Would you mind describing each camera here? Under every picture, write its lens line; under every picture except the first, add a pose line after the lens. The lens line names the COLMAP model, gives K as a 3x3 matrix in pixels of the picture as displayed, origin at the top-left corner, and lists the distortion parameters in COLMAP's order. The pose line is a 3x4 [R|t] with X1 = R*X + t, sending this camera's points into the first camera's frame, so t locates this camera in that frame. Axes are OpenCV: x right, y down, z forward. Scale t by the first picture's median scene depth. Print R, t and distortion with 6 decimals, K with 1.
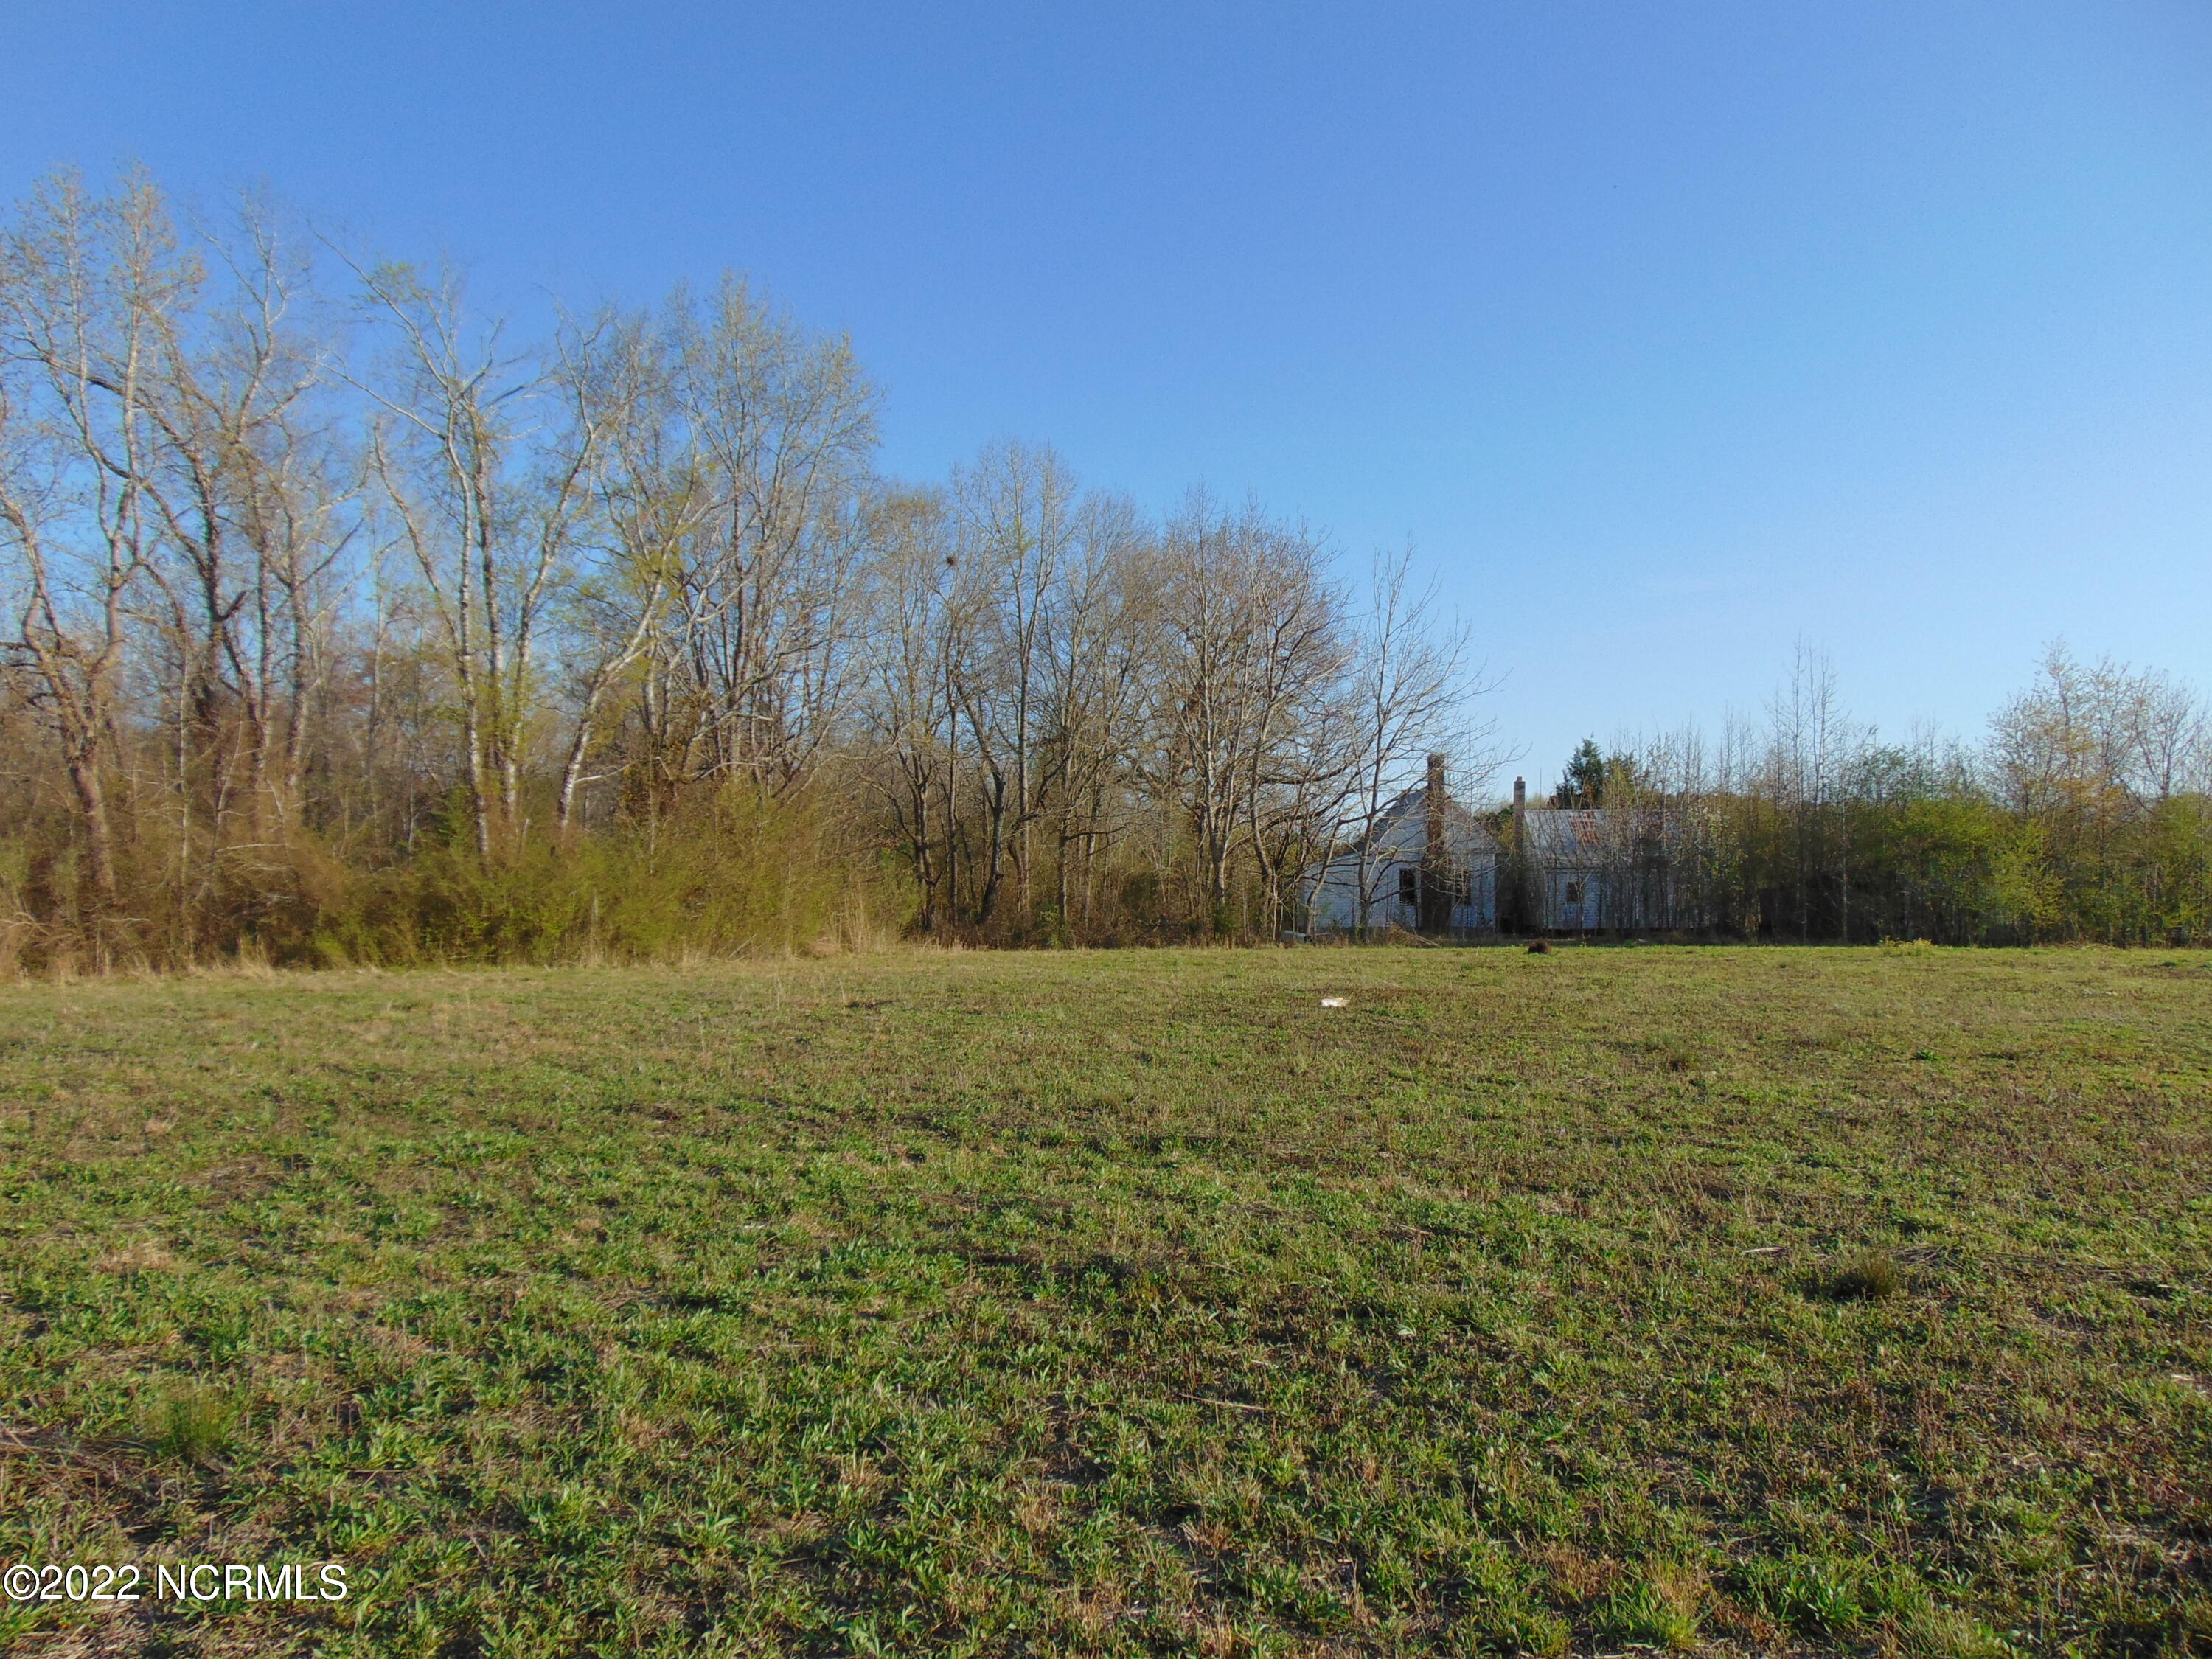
lens RADIAL K [[1658.8, 0, 1109.4], [0, 1658.8, 822.0], [0, 0, 1]] dist [-0.040188, 0.085652]
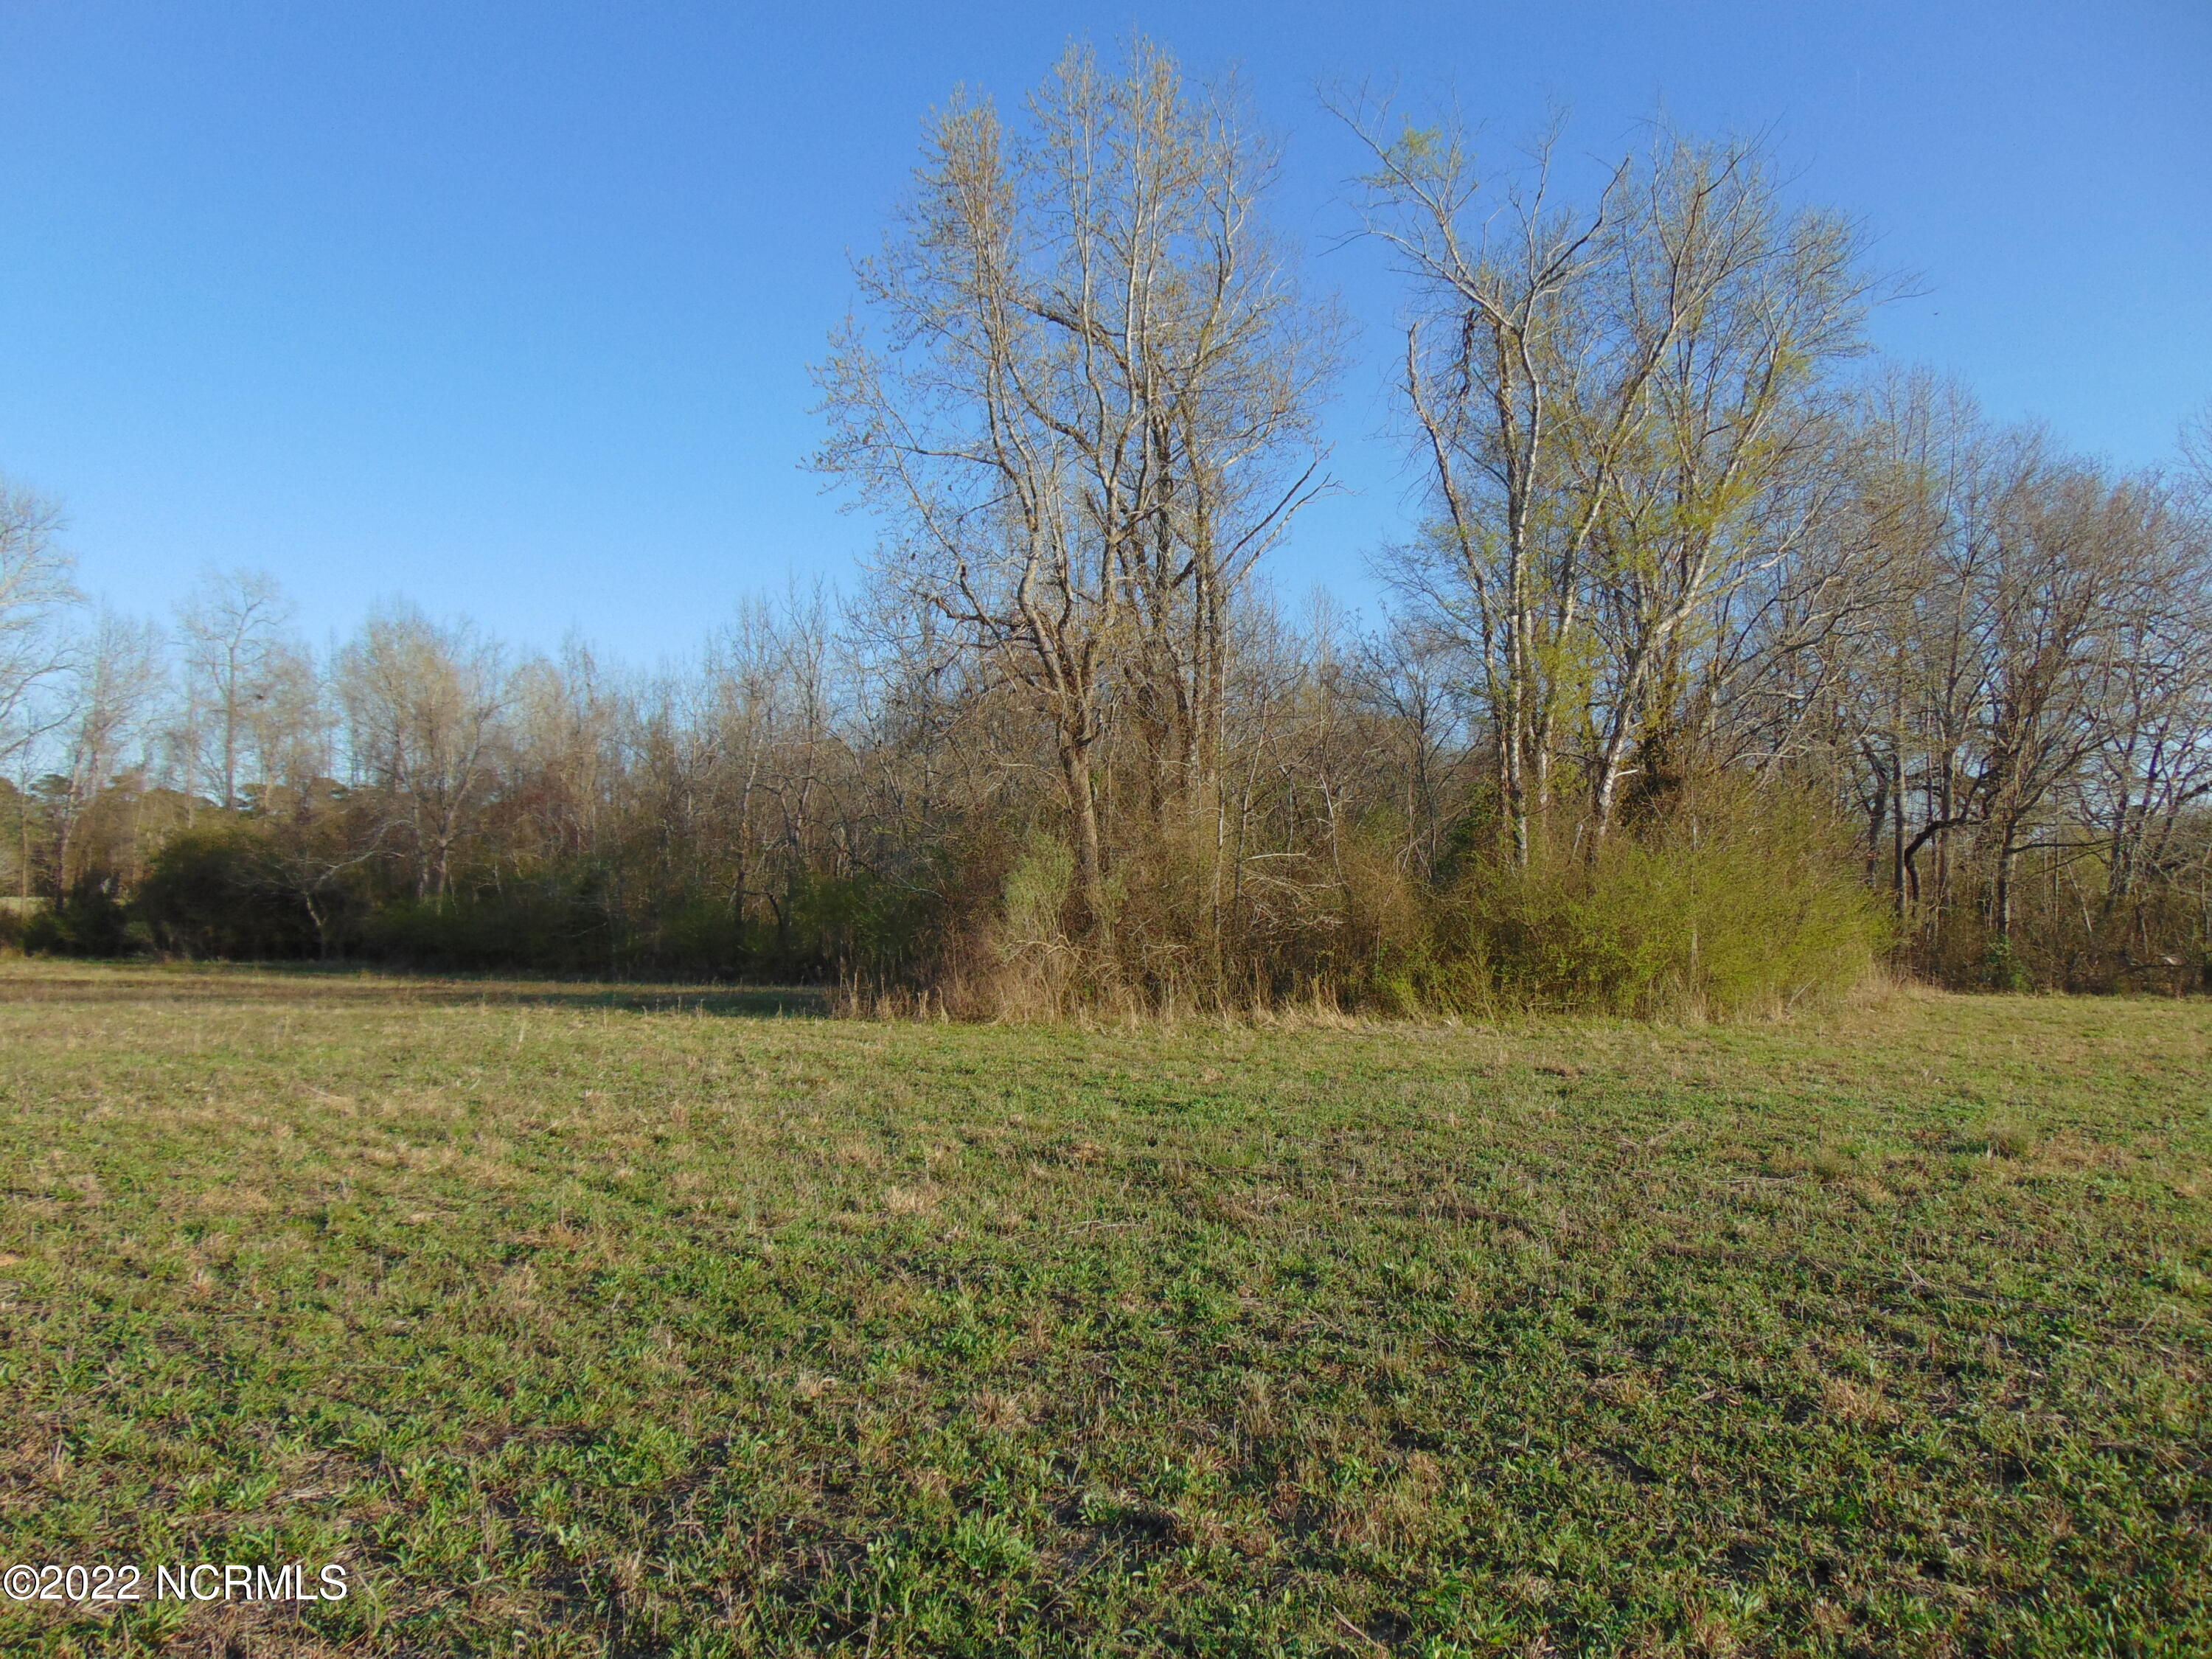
lens RADIAL K [[1658.8, 0, 1109.4], [0, 1658.8, 822.0], [0, 0, 1]] dist [-0.040188, 0.085652]
pose [[0.947967, 0.008553, -0.318253, -0.232636], [-0.008893, 0.999960, 0.000385, -0.001098], [0.318244, 0.002465, 0.948006, 0.141954]]
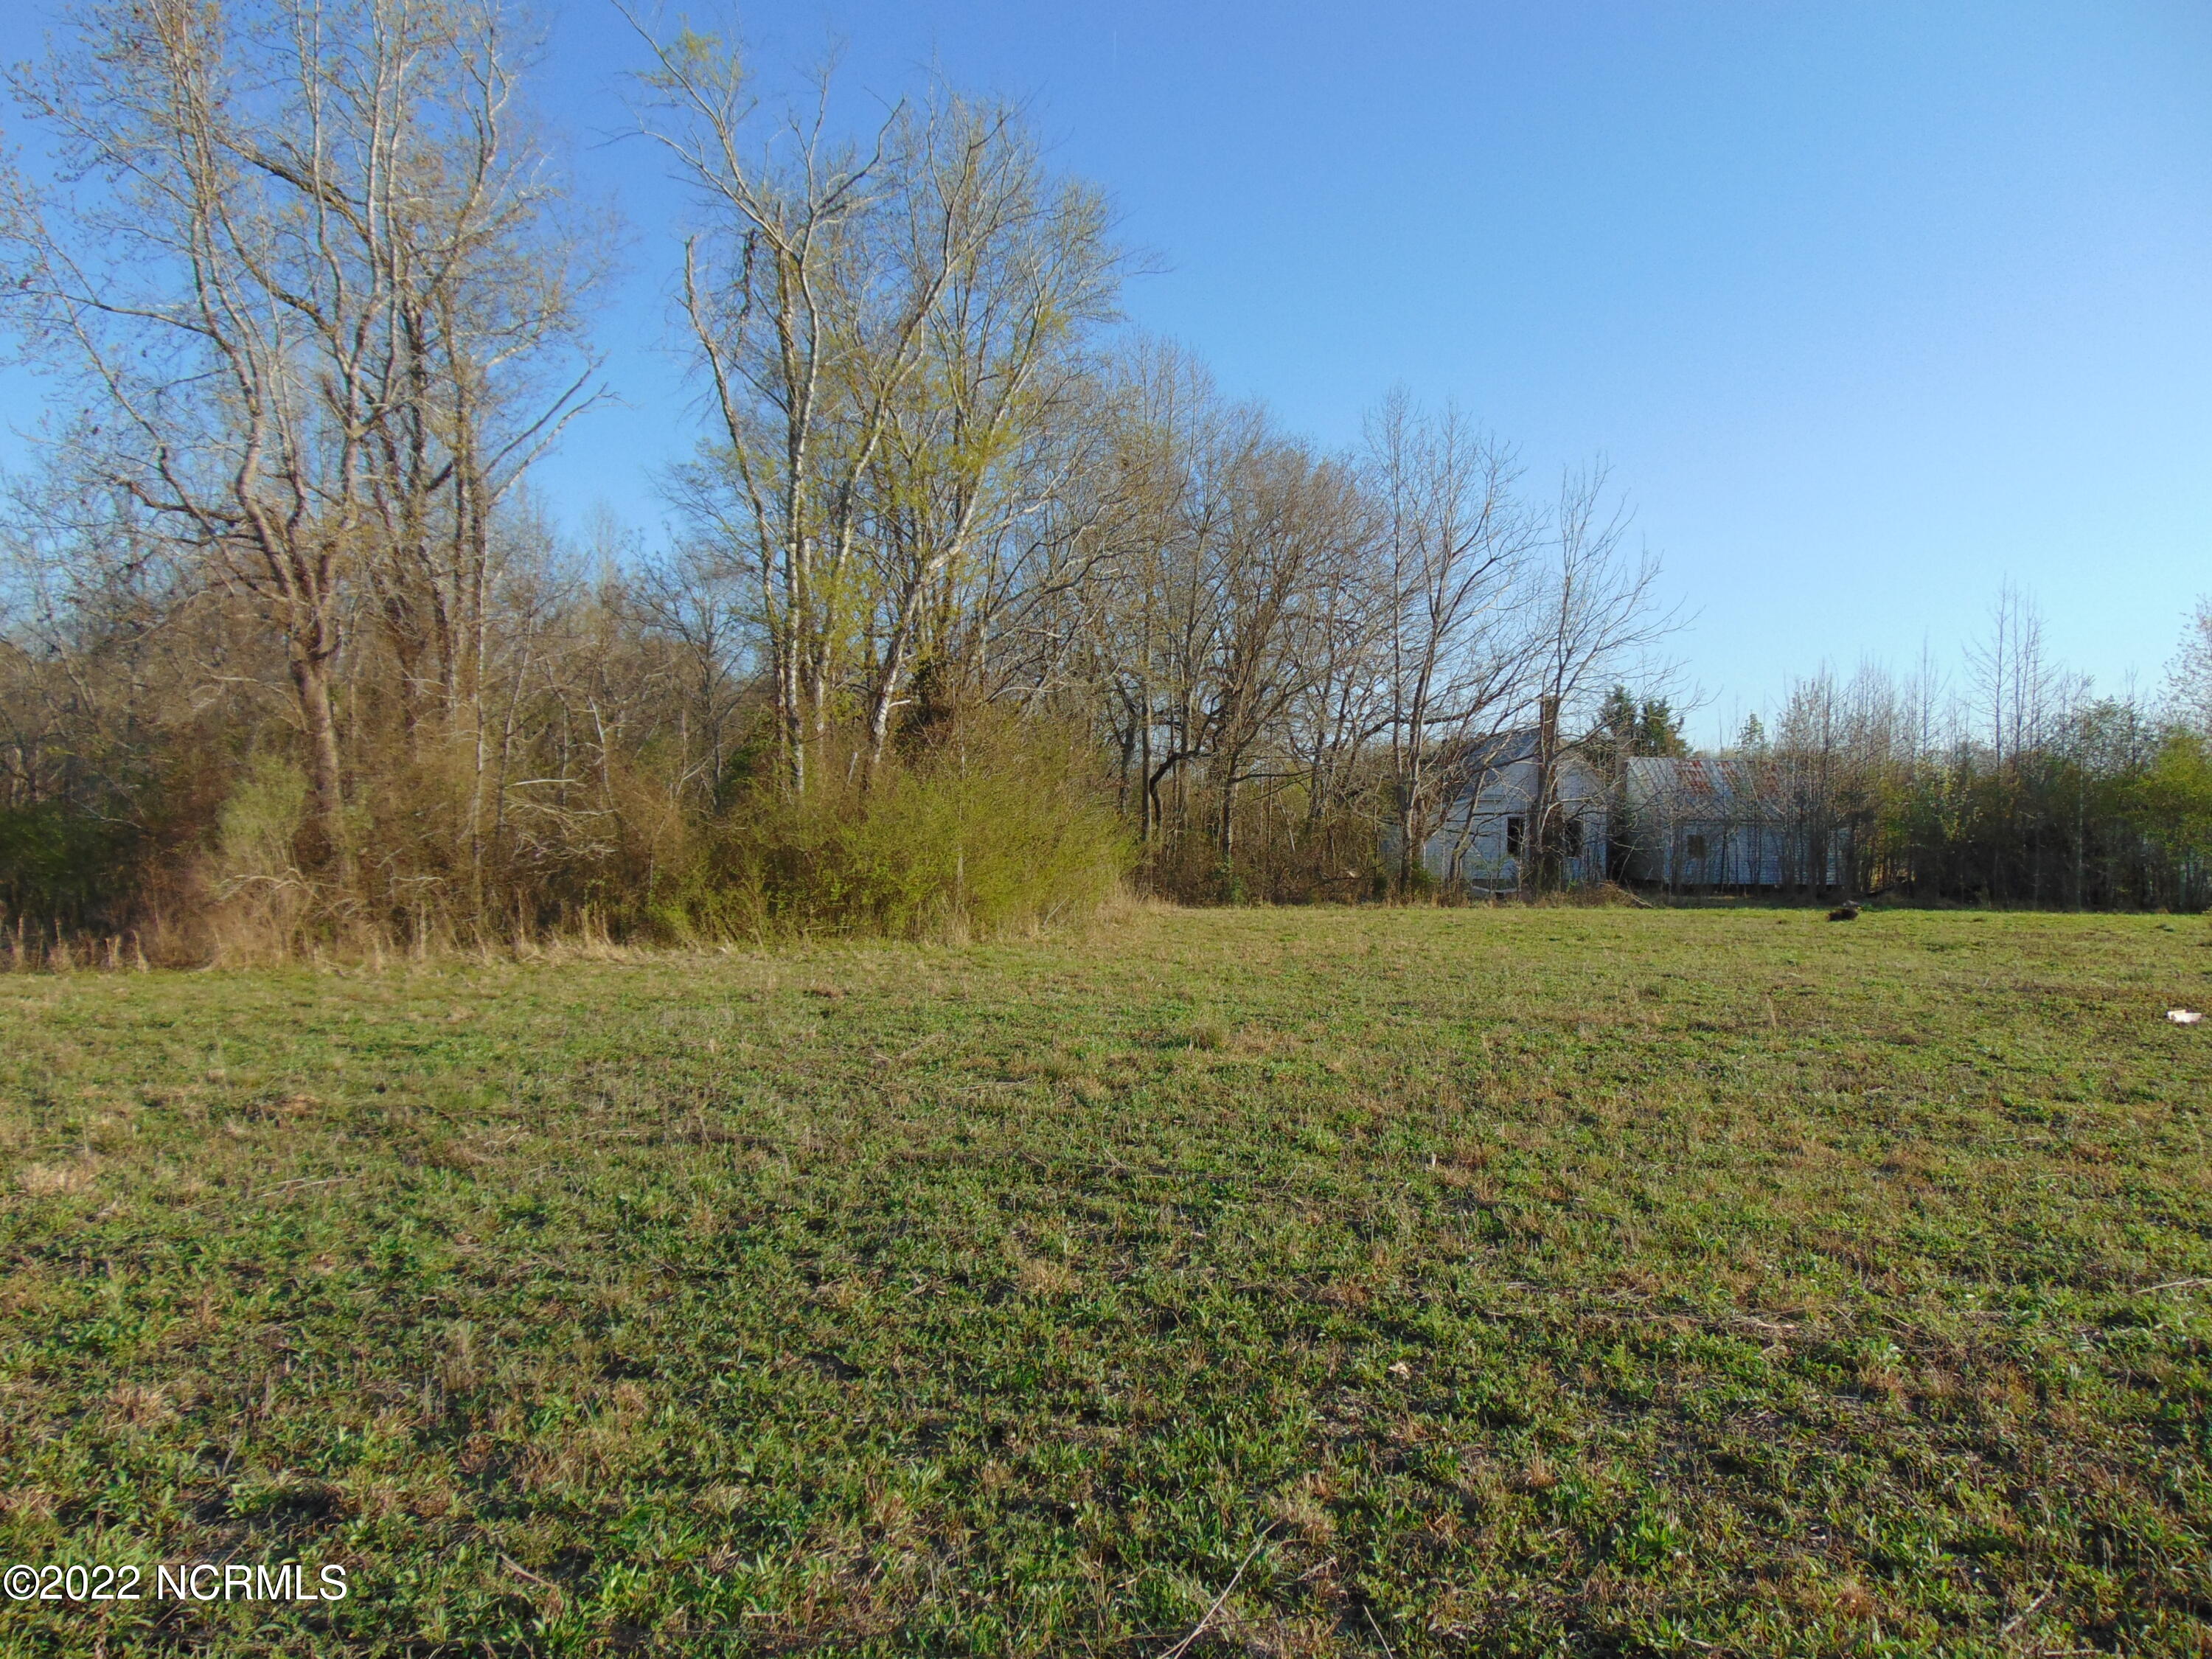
lens RADIAL K [[1658.8, 0, 1109.4], [0, 1658.8, 822.0], [0, 0, 1]] dist [-0.040188, 0.085652]
pose [[0.995147, 0.015551, 0.097162, -0.227487], [-0.019300, 0.999100, 0.037767, -0.000723], [-0.096487, -0.039459, 0.994552, 0.143326]]
